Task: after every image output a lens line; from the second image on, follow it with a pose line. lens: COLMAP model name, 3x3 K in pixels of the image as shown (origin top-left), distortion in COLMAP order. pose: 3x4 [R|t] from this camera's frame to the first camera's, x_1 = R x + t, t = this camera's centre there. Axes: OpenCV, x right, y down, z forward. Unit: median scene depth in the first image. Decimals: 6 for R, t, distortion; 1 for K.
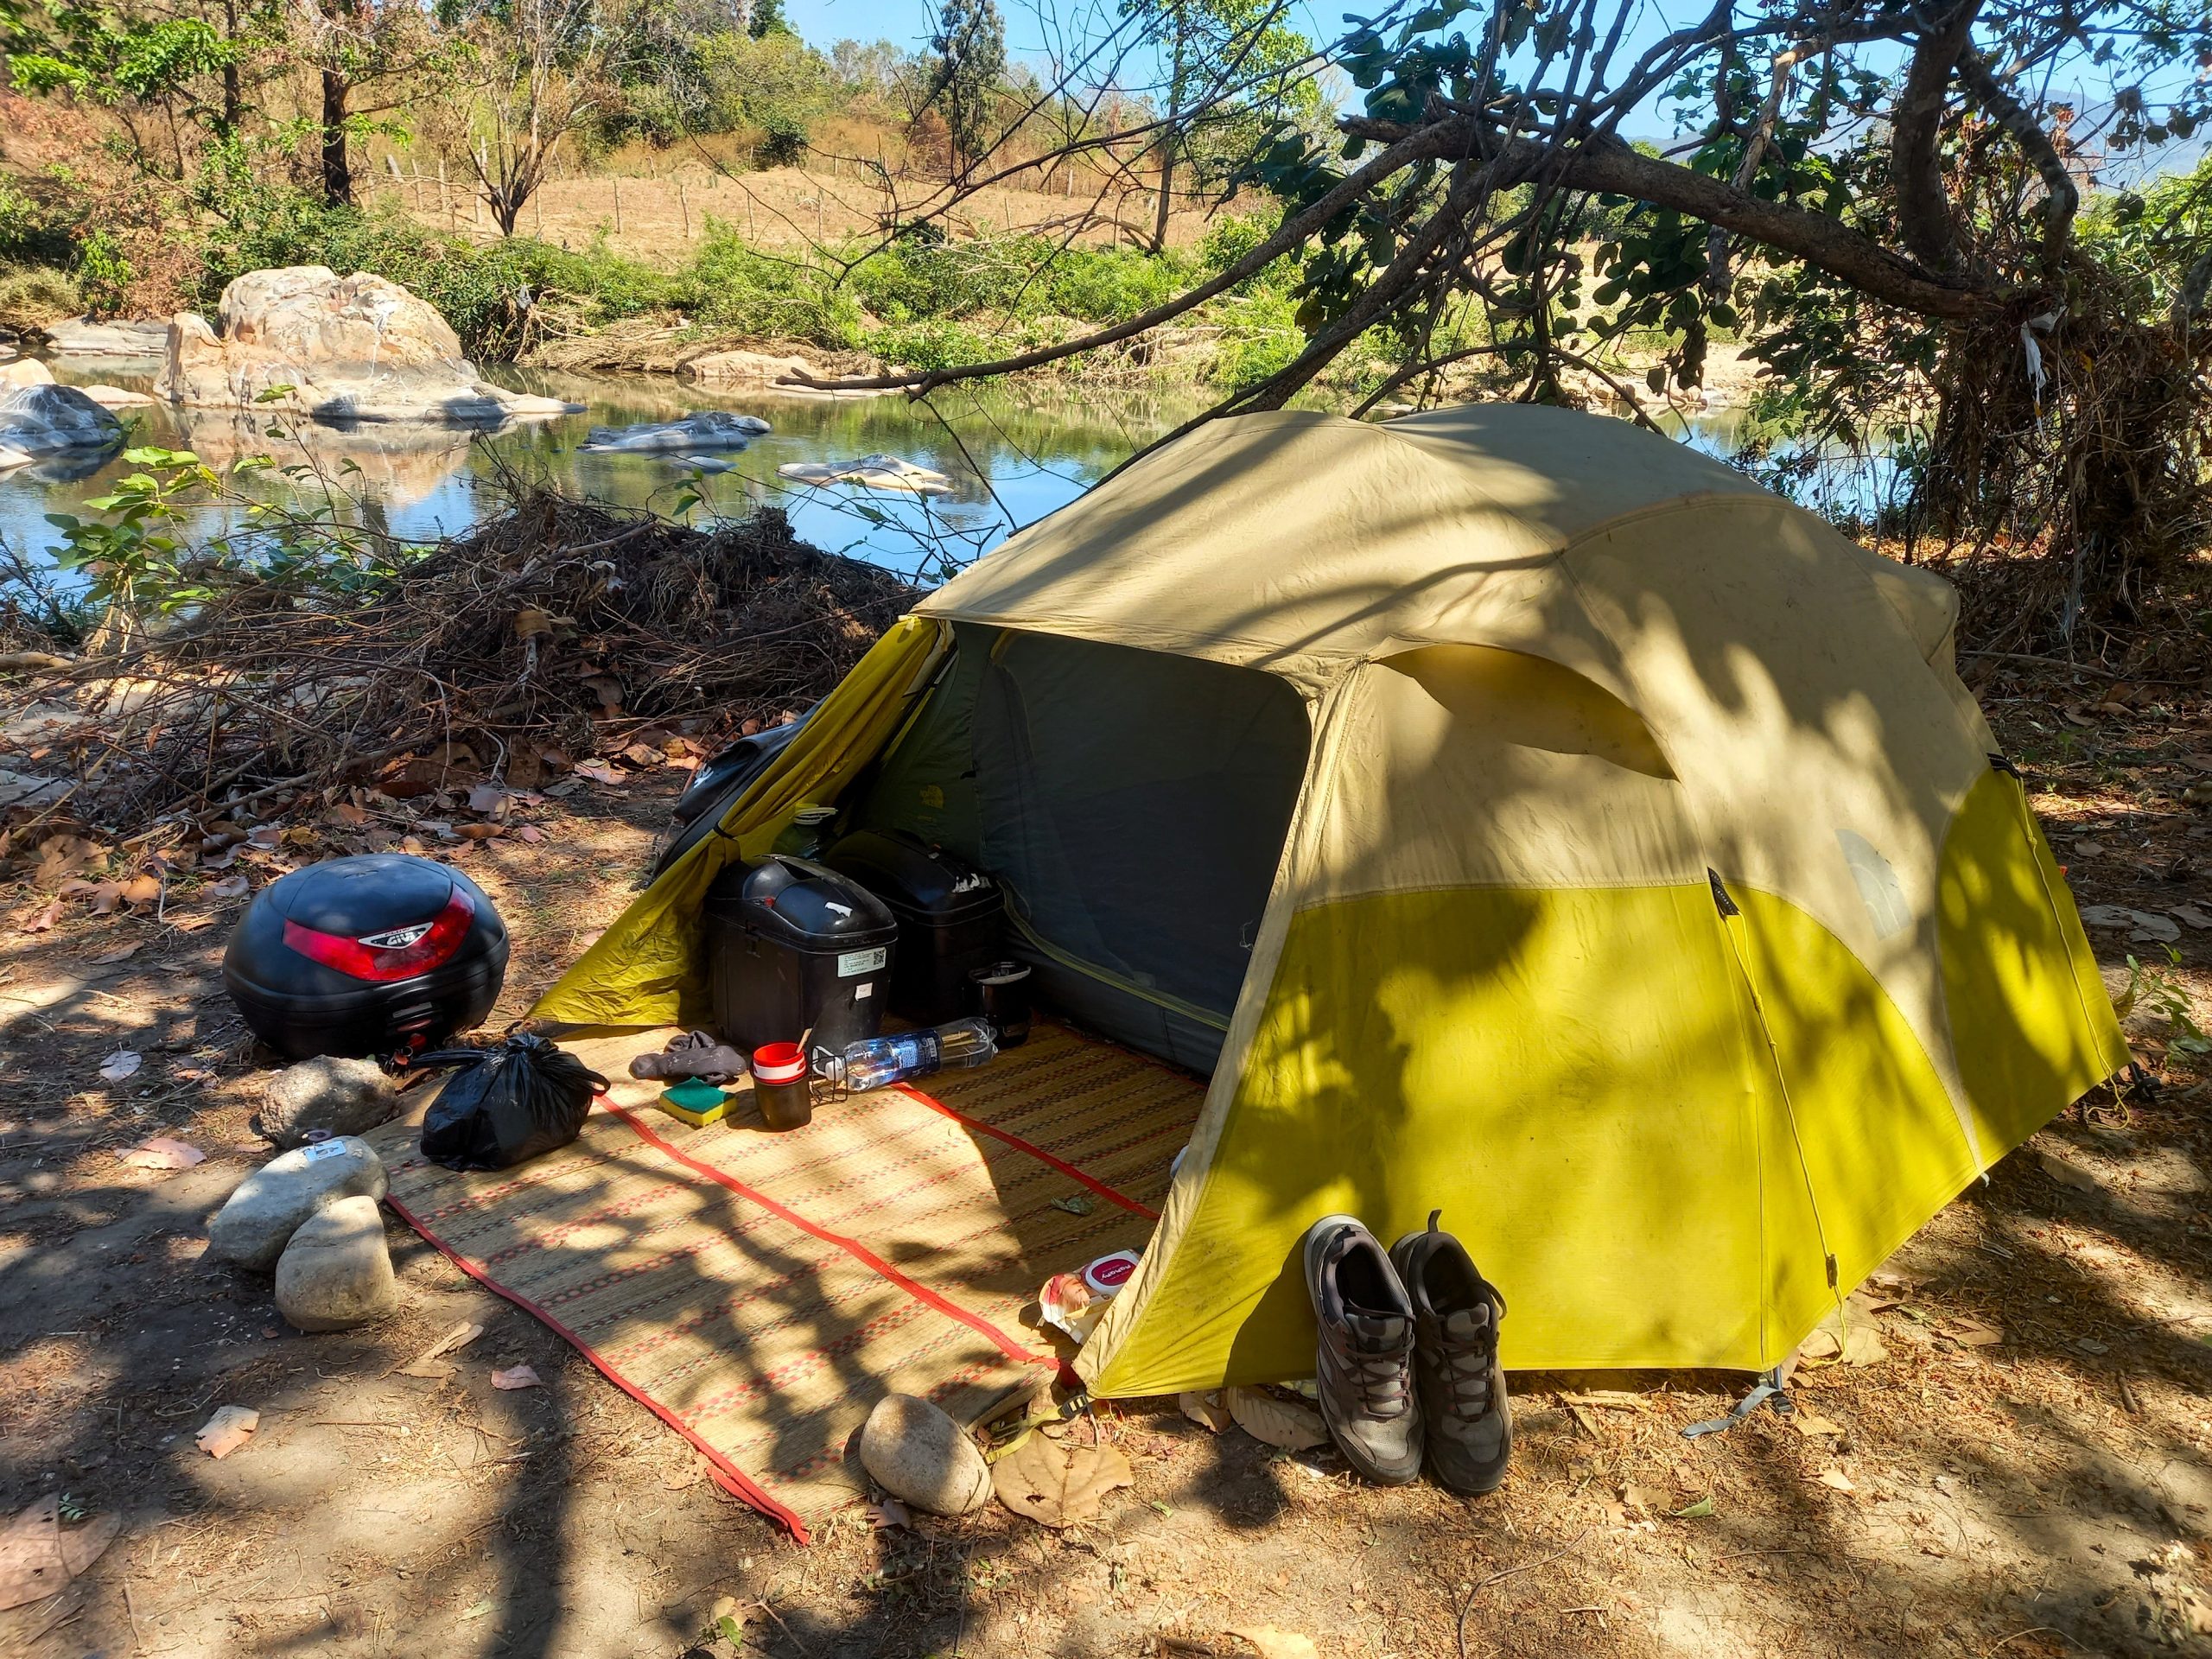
lens RADIAL K [[1602.5, 0, 1109.0], [0, 1602.5, 824.6], [0, 0, 1]] dist [0.085414, -0.078233]
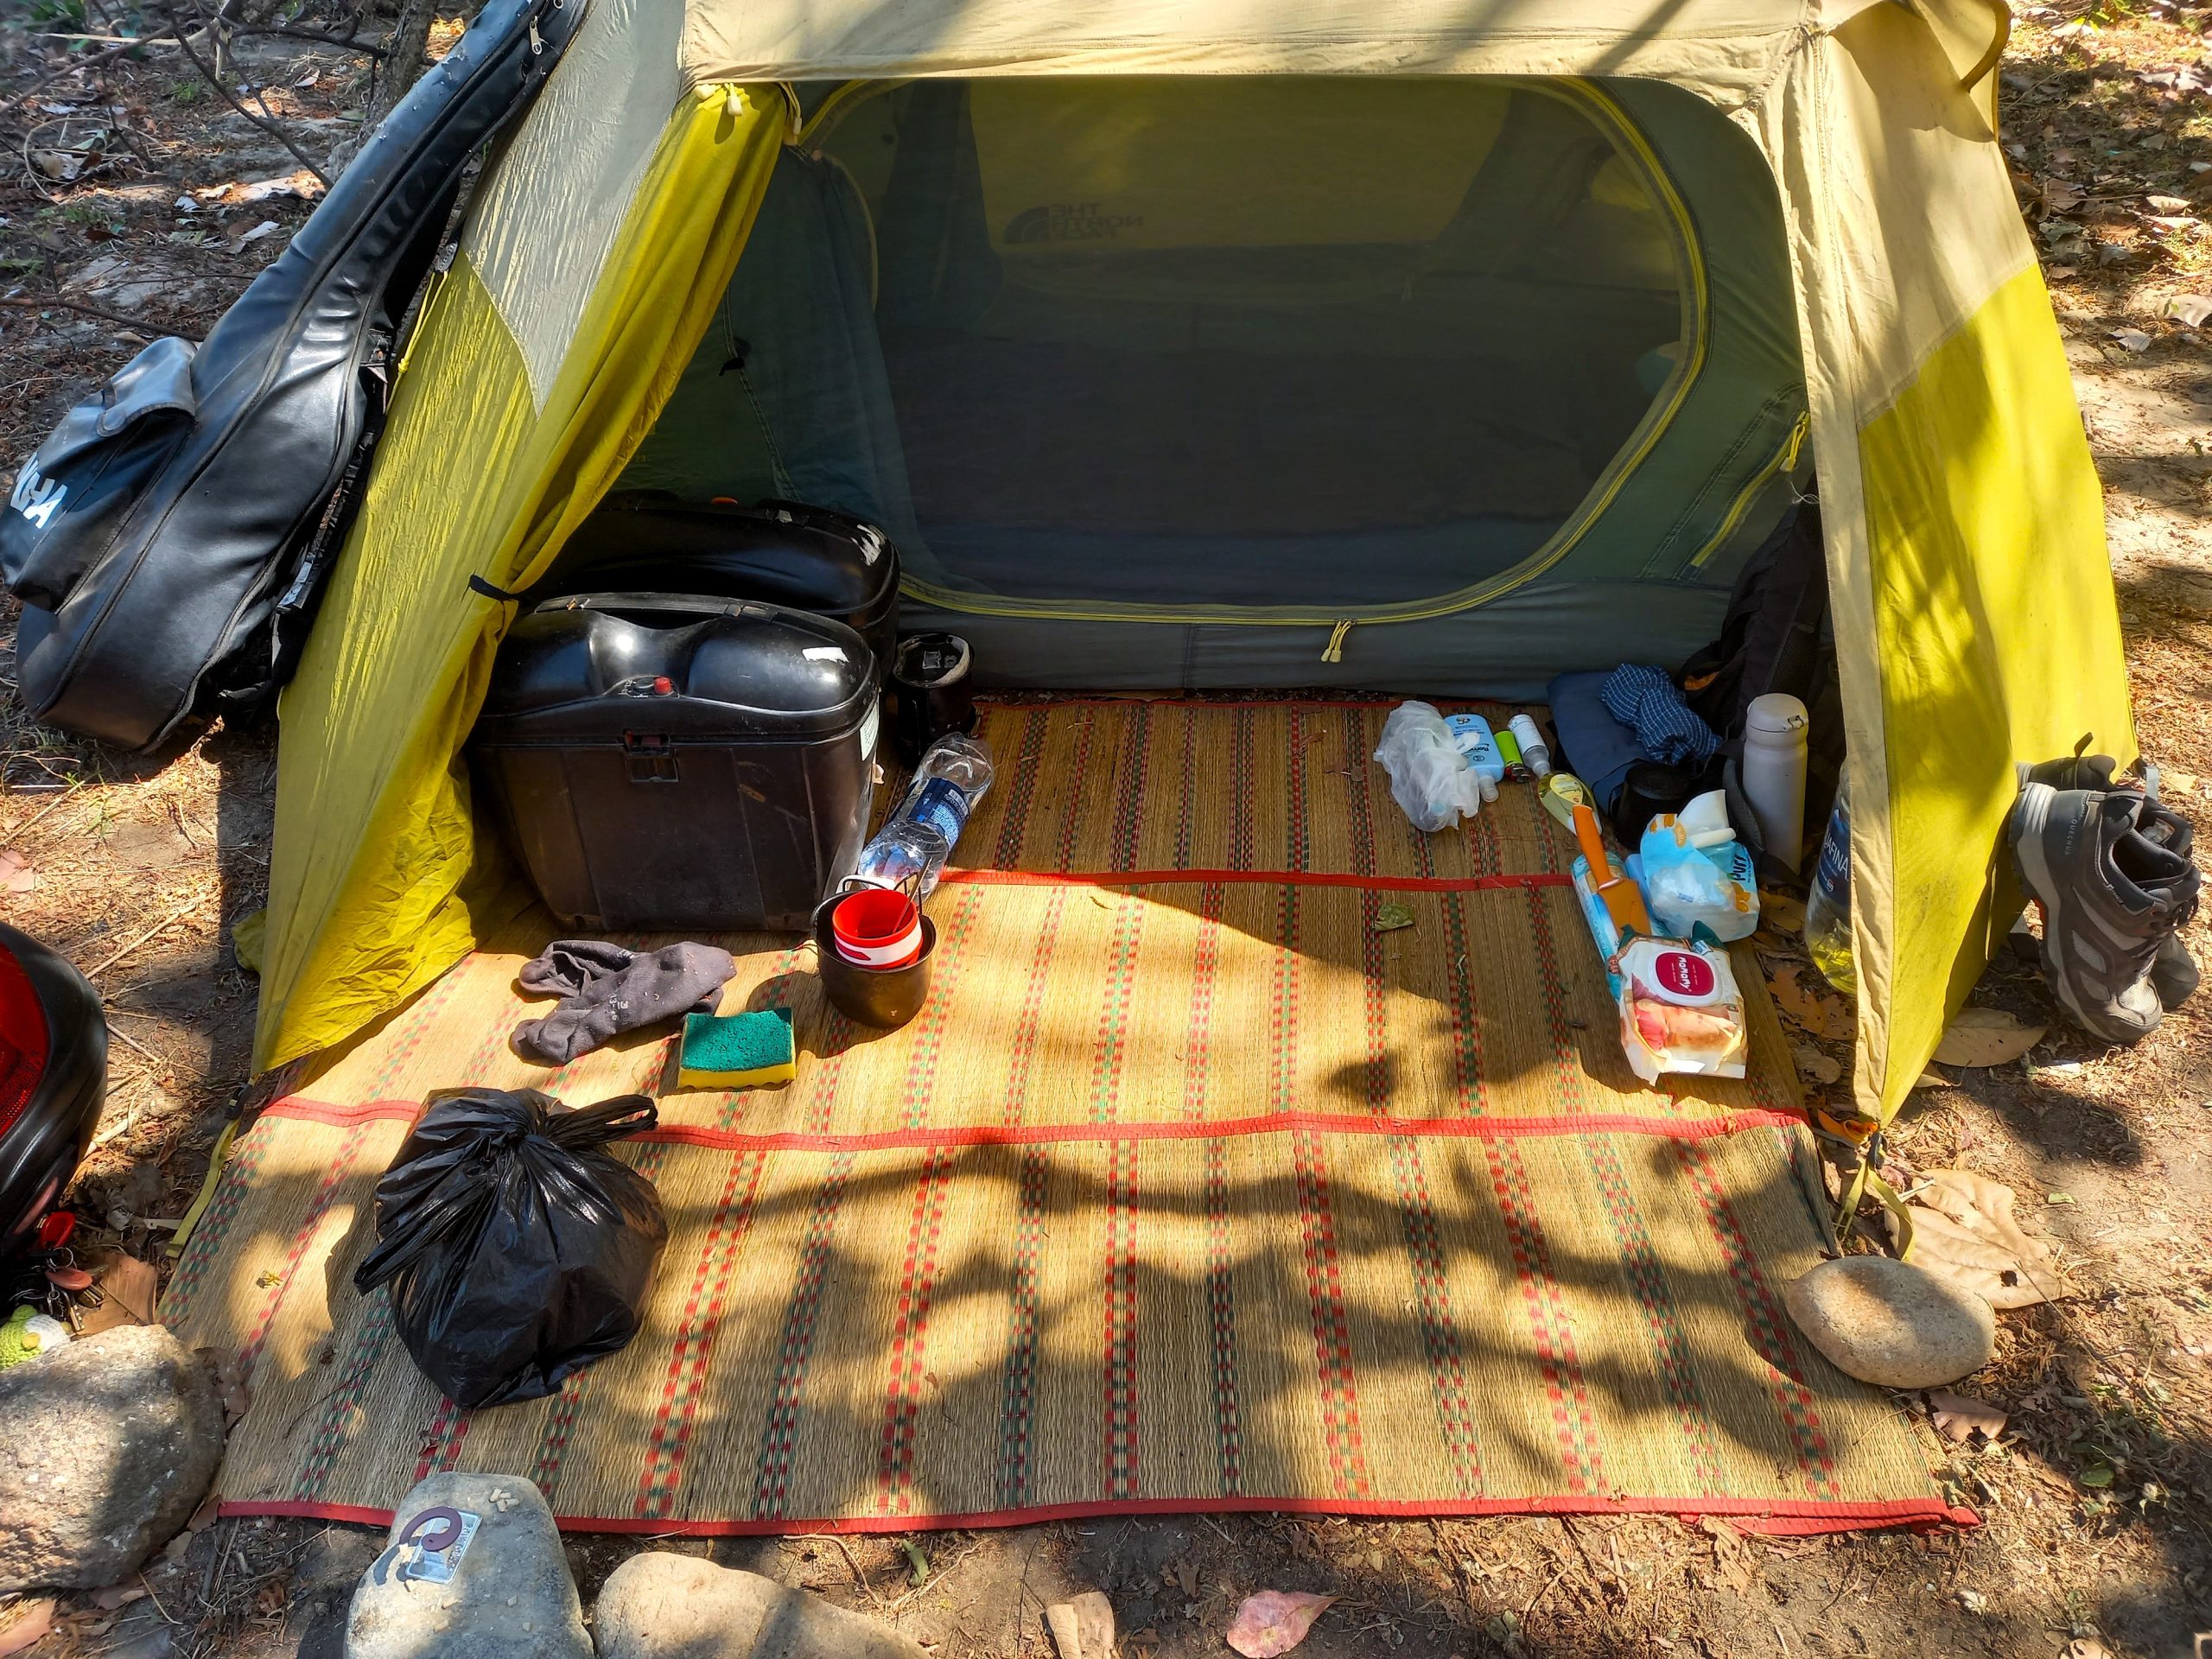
lens RADIAL K [[1602.5, 0, 1109.0], [0, 1602.5, 824.6], [0, 0, 1]] dist [0.085414, -0.078233]
pose [[0.717432, -0.414772, 0.559693, -0.568909], [0.194223, 0.890666, 0.411086, -0.143887], [-0.669006, -0.186221, 0.719550, 0.631652]]
